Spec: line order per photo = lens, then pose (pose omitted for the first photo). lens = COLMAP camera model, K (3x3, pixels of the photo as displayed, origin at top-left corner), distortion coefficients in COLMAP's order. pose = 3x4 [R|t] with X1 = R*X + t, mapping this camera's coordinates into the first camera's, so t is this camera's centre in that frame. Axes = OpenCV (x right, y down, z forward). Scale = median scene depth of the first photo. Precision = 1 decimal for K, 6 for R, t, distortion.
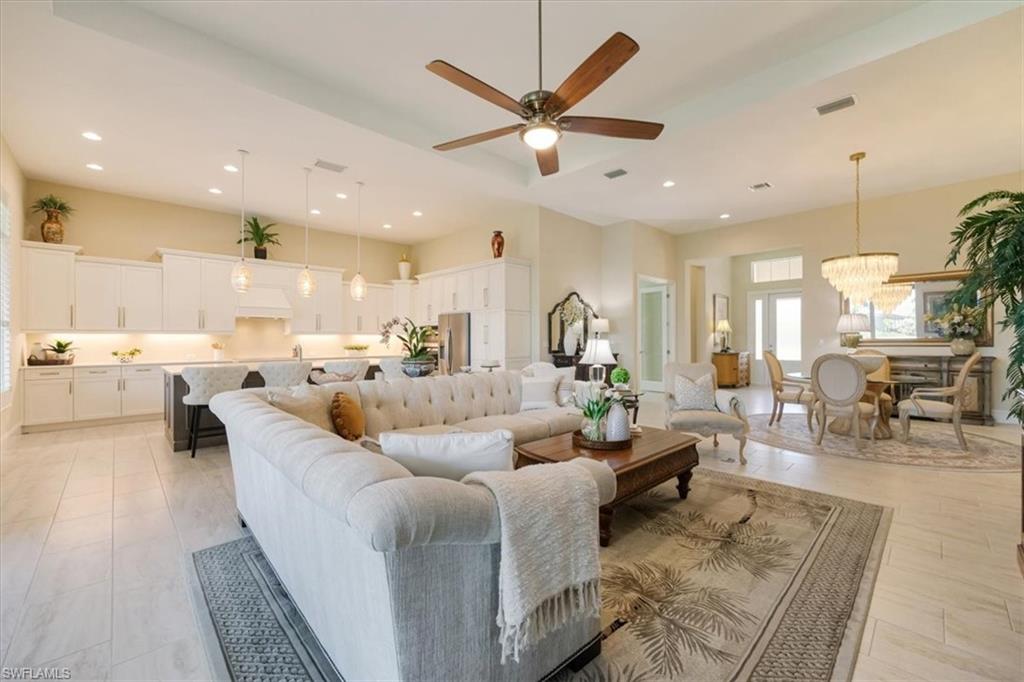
lens RADIAL K [[410.2, 0, 511.2], [0, 410.2, 339.0], [0, 0, 1]] dist [-0.000524, -0.000503]
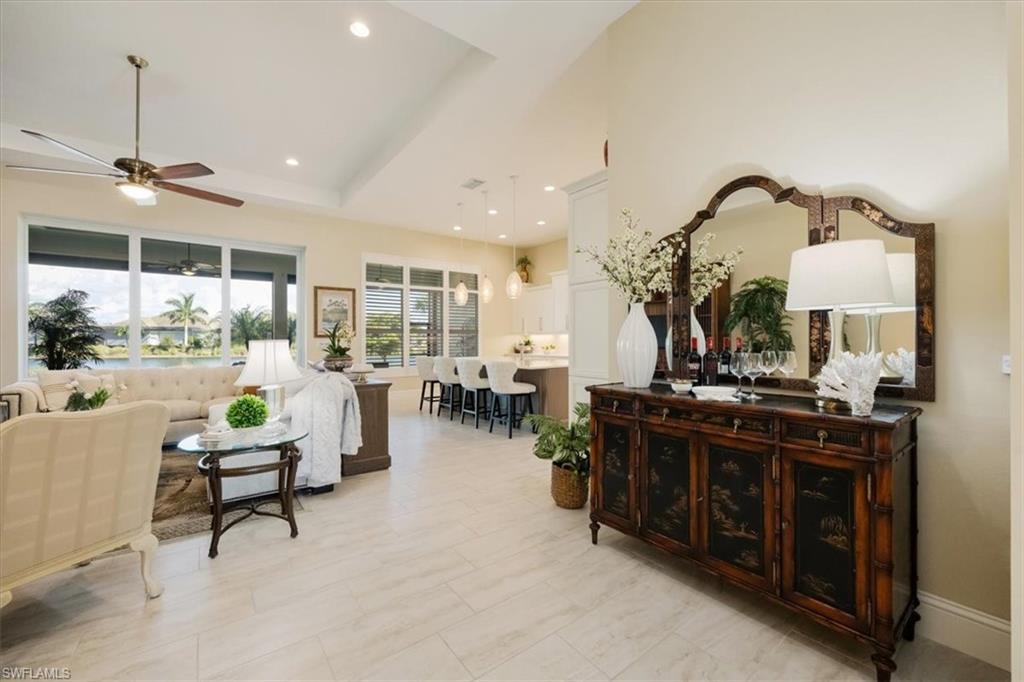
lens RADIAL K [[410.2, 0, 511.2], [0, 410.2, 339.0], [0, 0, 1]] dist [-0.000524, -0.000503]
pose [[-0.125090, 0.005015, -0.992133, 0.594072], [0.007933, 0.999960, 0.004054, -0.004508], [0.992114, -0.007363, -0.125125, 1.130577]]
